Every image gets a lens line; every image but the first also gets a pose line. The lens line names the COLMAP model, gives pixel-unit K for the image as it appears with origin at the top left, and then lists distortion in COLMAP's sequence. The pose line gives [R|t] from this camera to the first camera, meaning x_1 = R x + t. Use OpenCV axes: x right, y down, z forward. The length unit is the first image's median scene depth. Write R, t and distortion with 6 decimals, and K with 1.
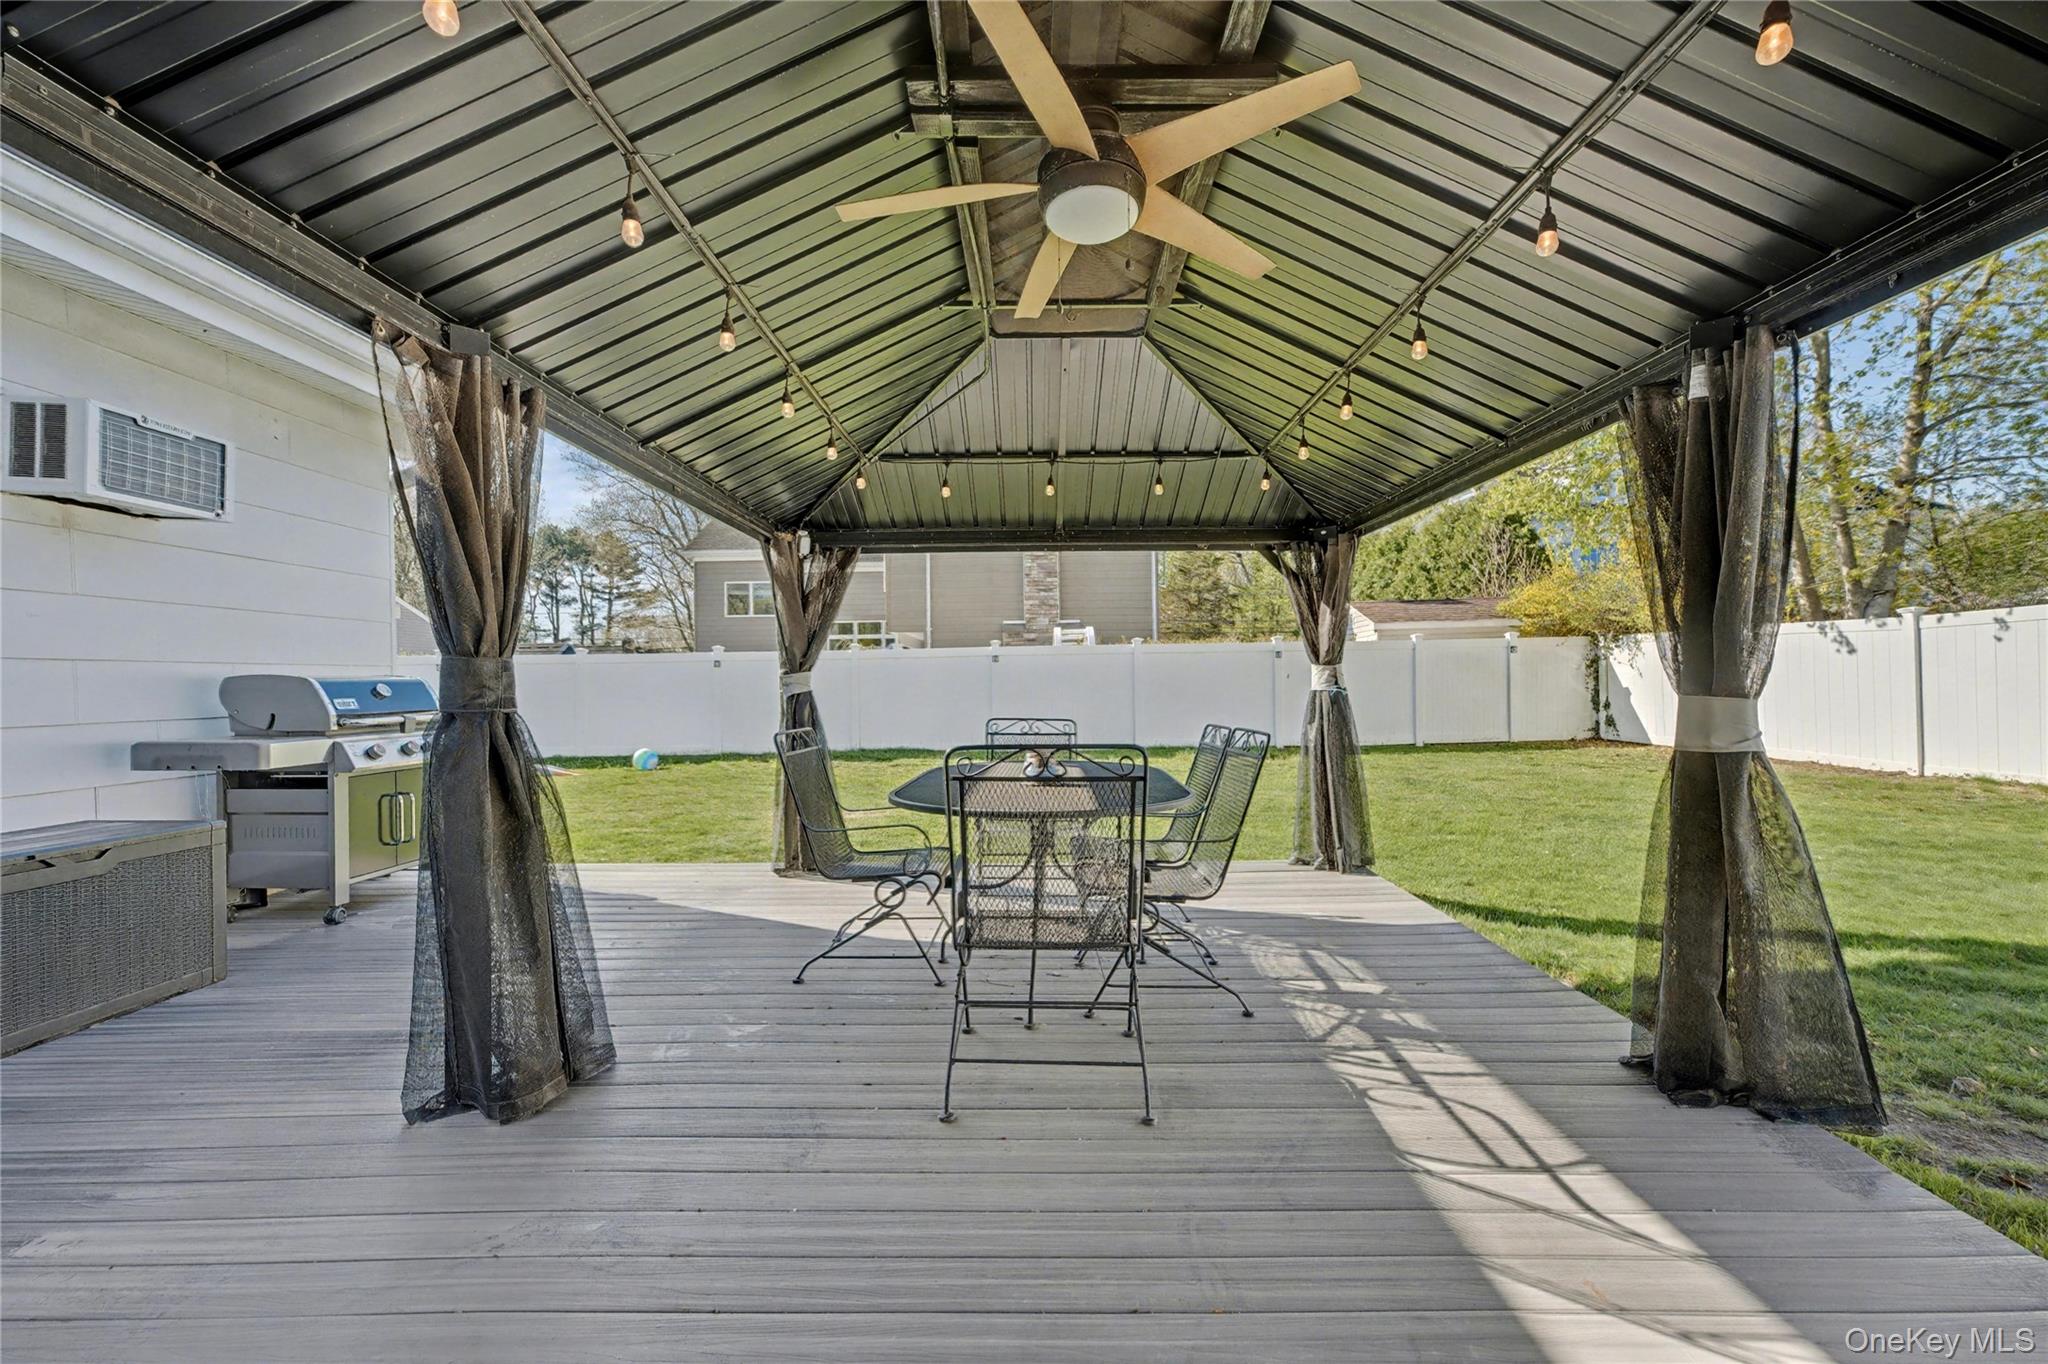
lens RADIAL K [[819.2, 0, 1027.0], [0, 819.2, 671.9], [0, 0, 1]] dist [-0.026748, 0.013244]
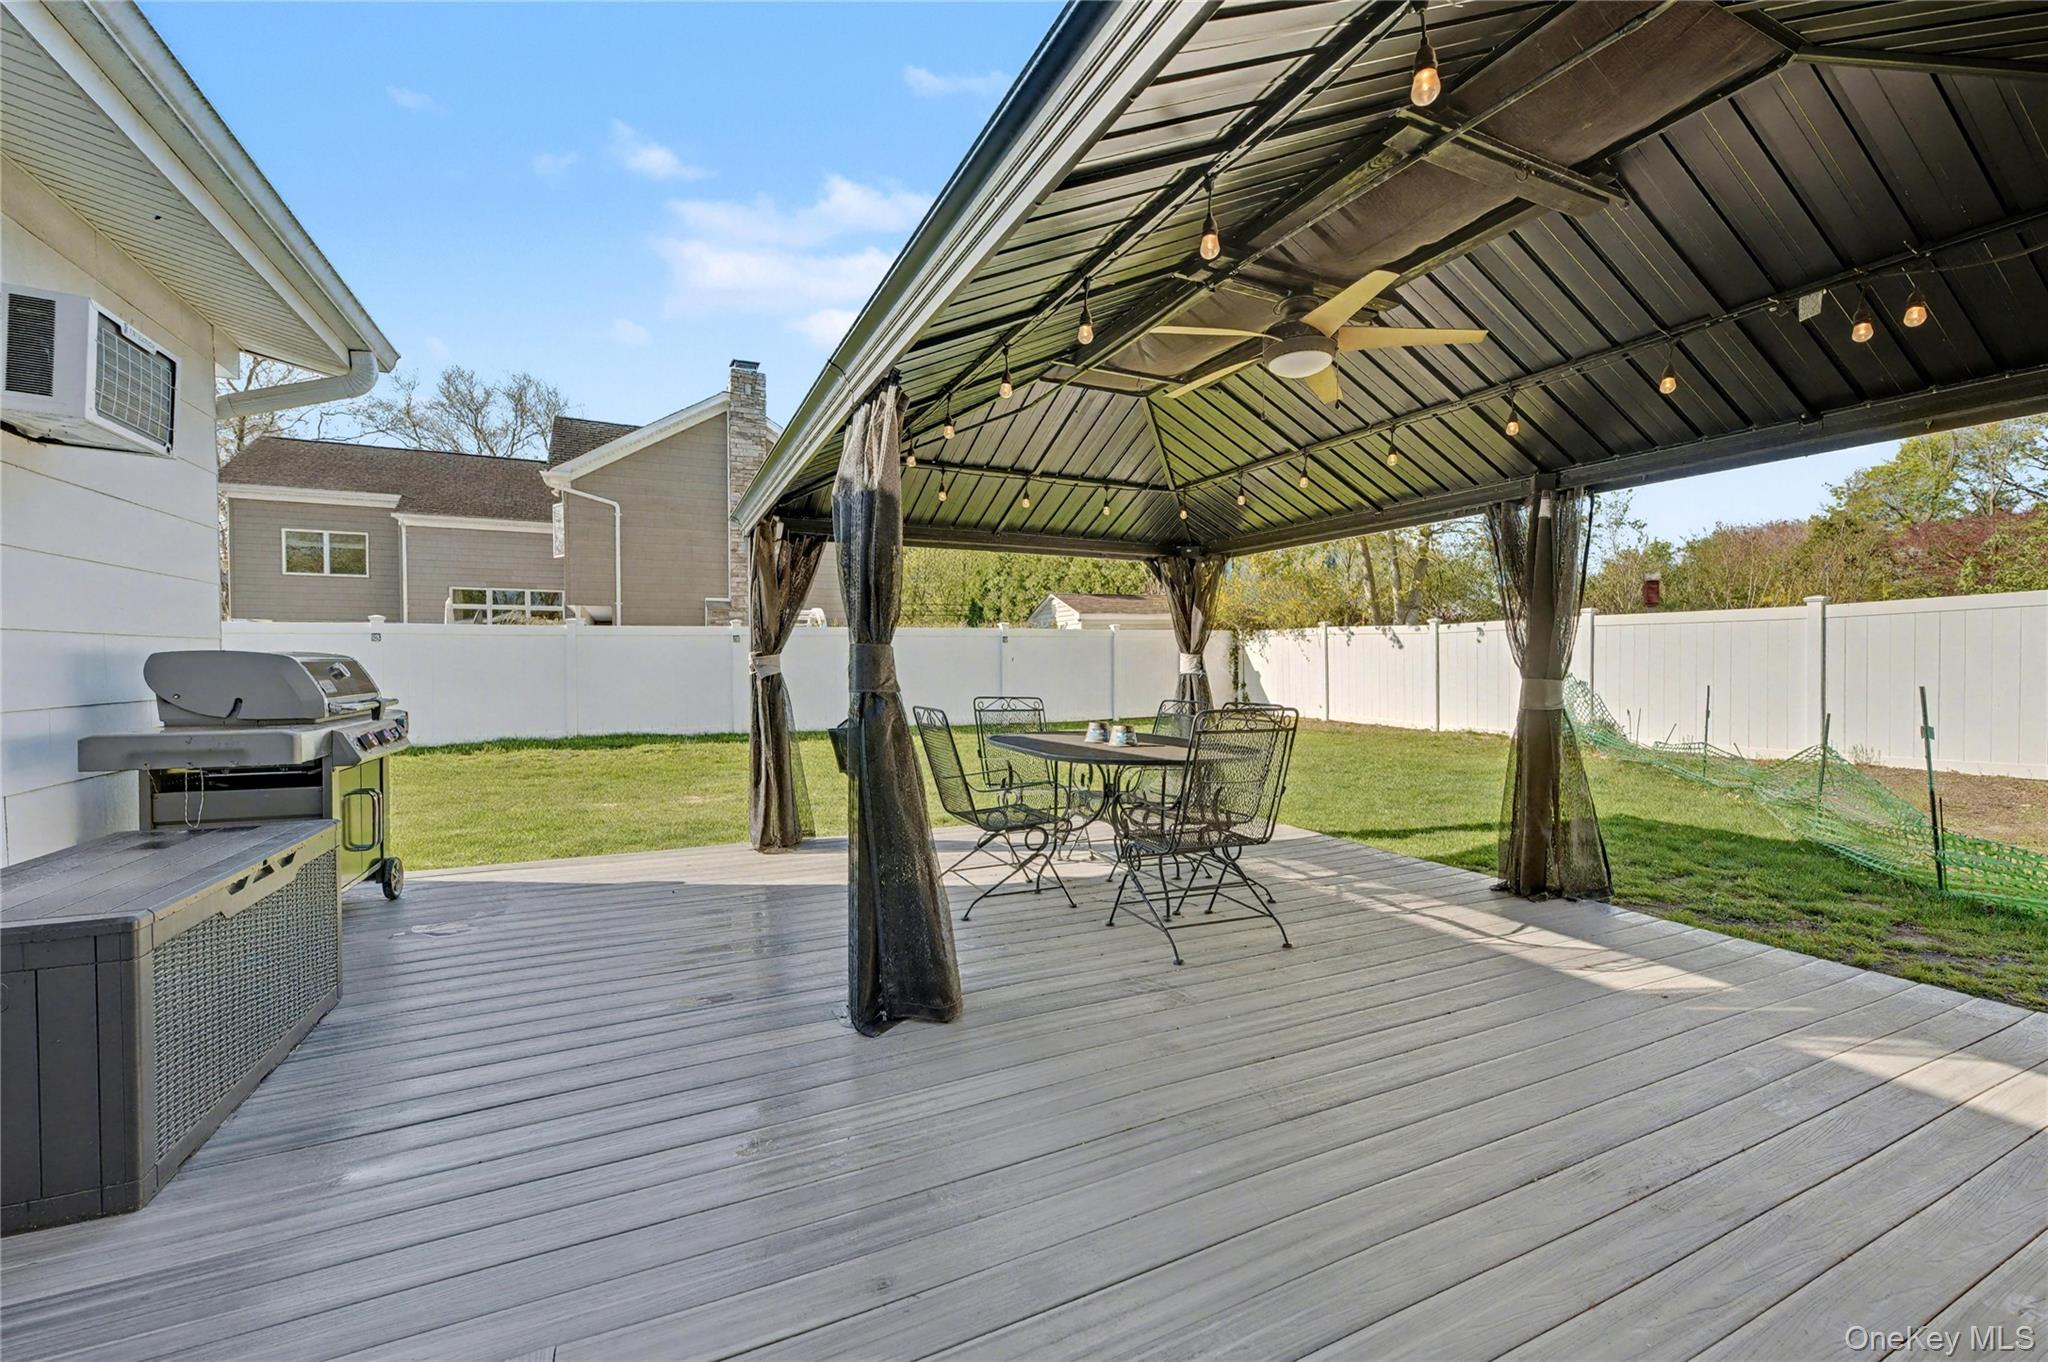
lens RADIAL K [[819.2, 0, 1027.0], [0, 819.2, 670.9], [0, 0, 1]] dist [-0.026748, 0.013244]
pose [[0.904998, 0.005616, 0.425378, -0.430607], [-0.015460, 0.999687, 0.019694, -0.003248], [-0.425134, -0.024400, 0.904802, -0.069386]]
